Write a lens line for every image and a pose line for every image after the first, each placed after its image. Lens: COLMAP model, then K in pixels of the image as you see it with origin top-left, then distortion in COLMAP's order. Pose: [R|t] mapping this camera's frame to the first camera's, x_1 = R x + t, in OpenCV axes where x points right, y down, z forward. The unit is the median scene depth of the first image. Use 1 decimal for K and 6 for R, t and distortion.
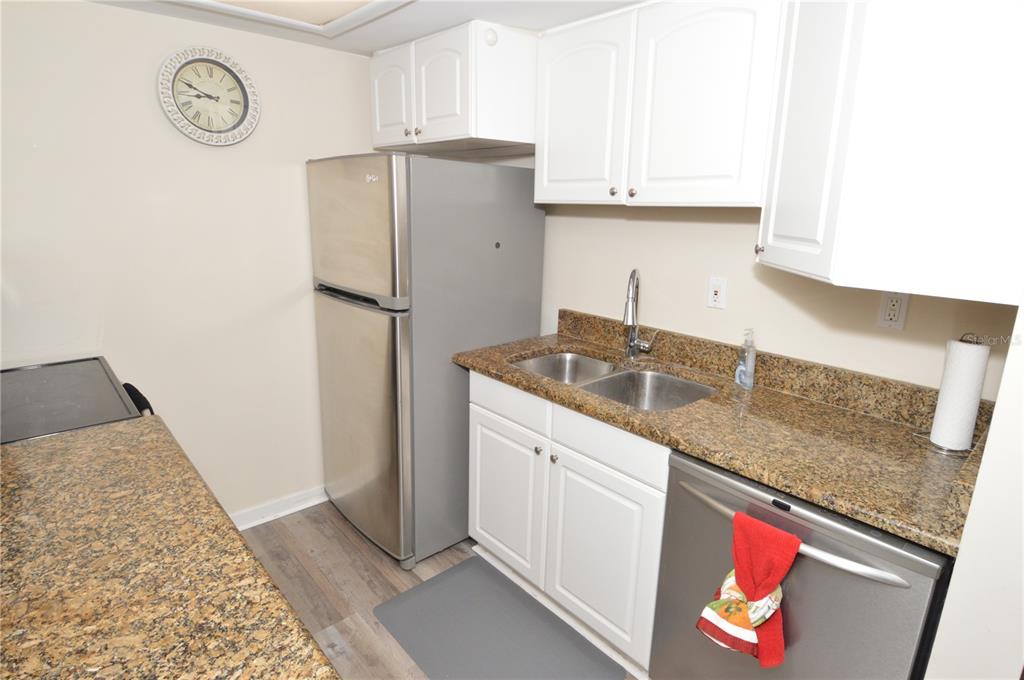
lens RADIAL K [[539.8, 0, 514.1], [0, 539.8, 334.3], [0, 0, 1]] dist [0.018509, -0.028369]
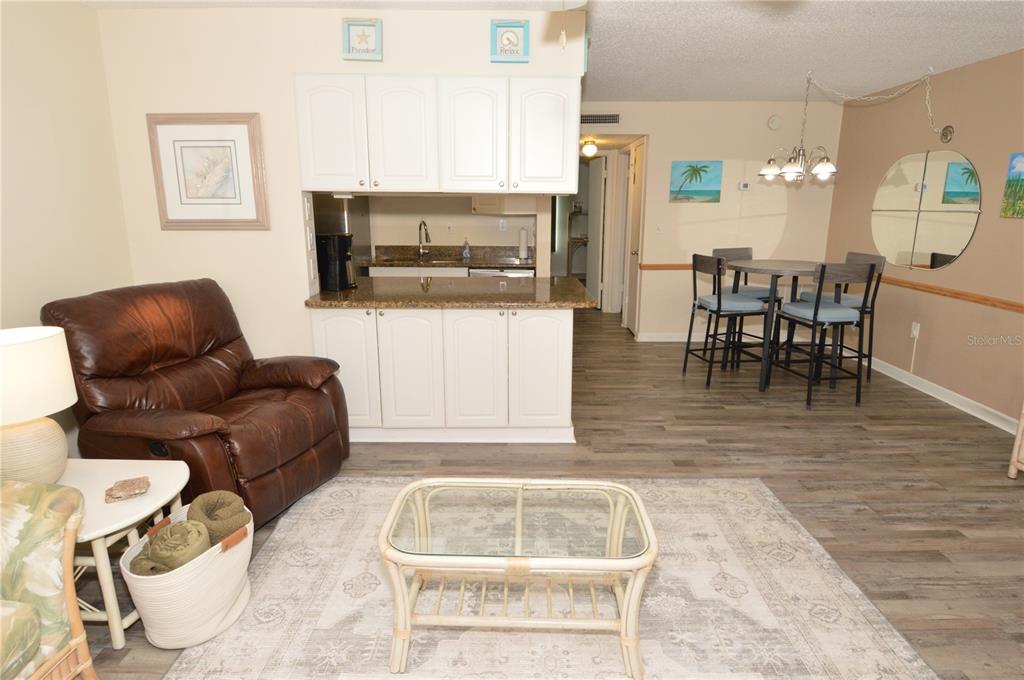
lens RADIAL K [[554.1, 0, 517.1], [0, 554.1, 328.7], [0, 0, 1]] dist [0.022411, -0.030974]
pose [[0.665514, -0.187428, 0.722469, -1.622020], [0.190912, 0.978504, 0.077989, 0.284901], [-0.721556, 0.086025, 0.686991, -1.219059]]
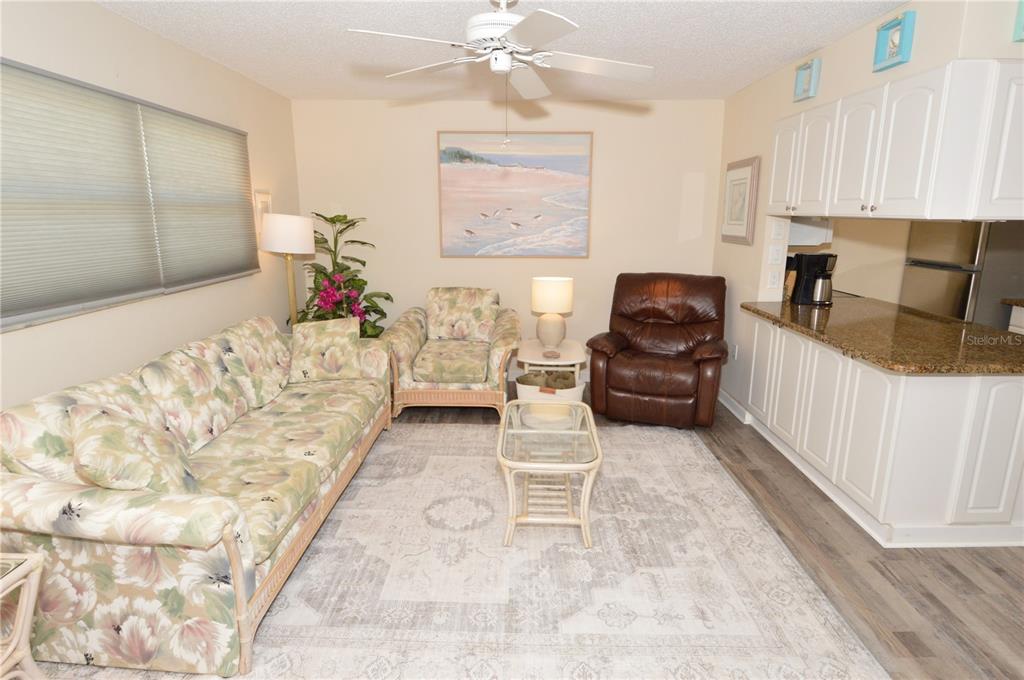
lens RADIAL K [[544.6, 0, 523.1], [0, 544.6, 336.3], [0, 0, 1]] dist [0.021657, -0.029607]
pose [[0.752238, 0.123500, -0.647214, -0.124784], [-0.141932, 0.989589, 0.023867, 0.405970], [0.643423, 0.073907, 0.761935, -1.711391]]
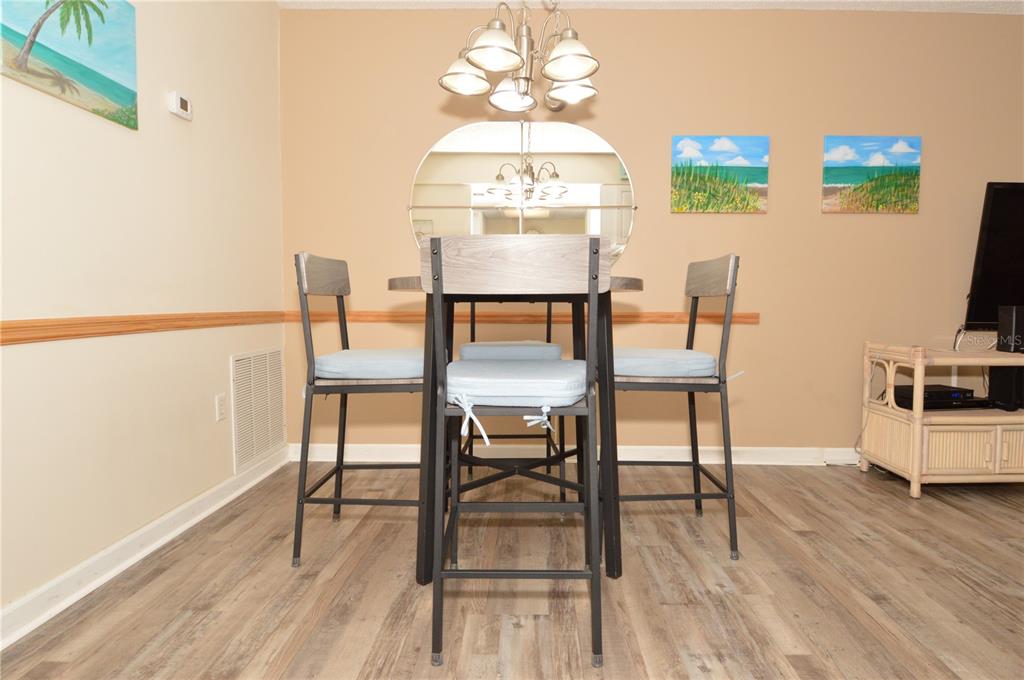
lens RADIAL K [[571.2, 0, 530.2], [0, 571.2, 332.8], [0, 0, 1]] dist [0.020476, -0.023939]
pose [[-0.738985, -0.063560, 0.670717, 0.150520], [0.137307, 0.960437, 0.242298, 0.256586], [-0.659582, 0.271148, -0.701021, 0.331545]]
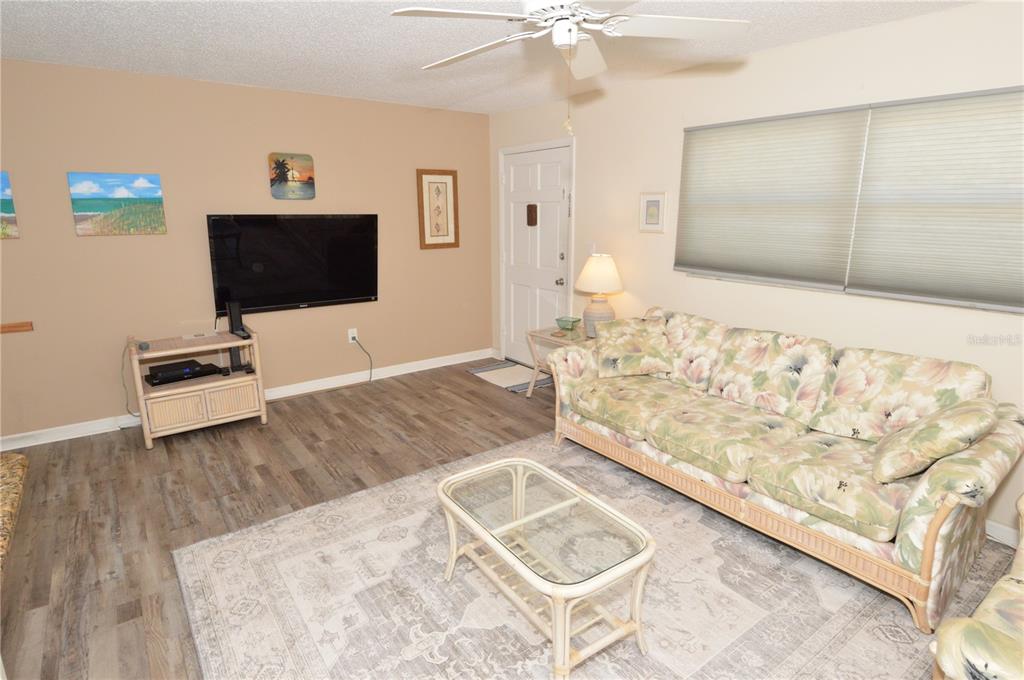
lens RADIAL K [[555.8, 0, 509.5], [0, 555.8, 338.8], [0, 0, 1]] dist [0.025690, -0.033000]
pose [[-0.994862, -0.045952, 0.090206, -1.021861], [-0.000104, 0.891511, 0.452998, -0.117548], [-0.101236, 0.450662, -0.886936, 0.284398]]
